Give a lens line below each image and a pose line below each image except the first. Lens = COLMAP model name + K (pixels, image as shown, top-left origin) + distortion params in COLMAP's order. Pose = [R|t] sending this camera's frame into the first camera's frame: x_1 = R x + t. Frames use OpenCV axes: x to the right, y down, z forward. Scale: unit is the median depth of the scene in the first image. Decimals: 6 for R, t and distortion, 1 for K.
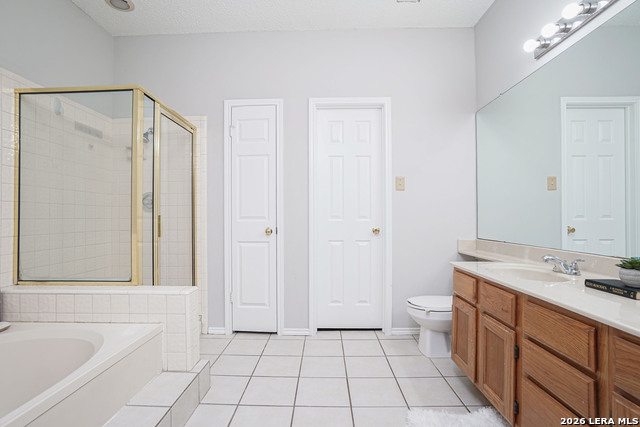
lens RADIAL K [[311.8, 0, 314.3], [0, 311.8, 215.1], [0, 0, 1]] dist [-0.046479, 0.015903]
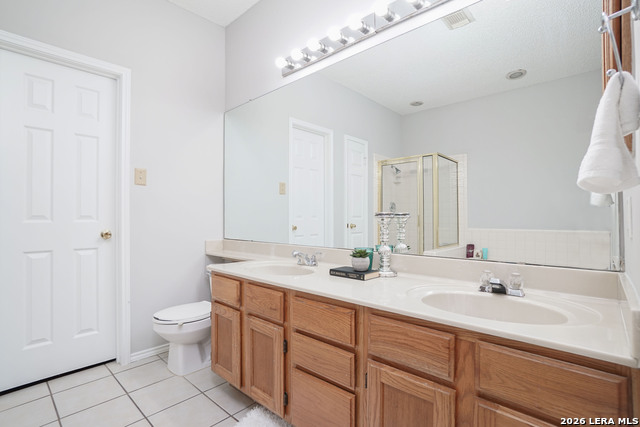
lens RADIAL K [[311.8, 0, 318.3], [0, 311.8, 215.4], [0, 0, 1]] dist [-0.046479, 0.015903]
pose [[0.657800, 0.004099, 0.753182, -0.033720], [-0.003856, 0.999990, -0.002075, 0.001236], [-0.753183, -0.001539, 0.657809, 0.119918]]
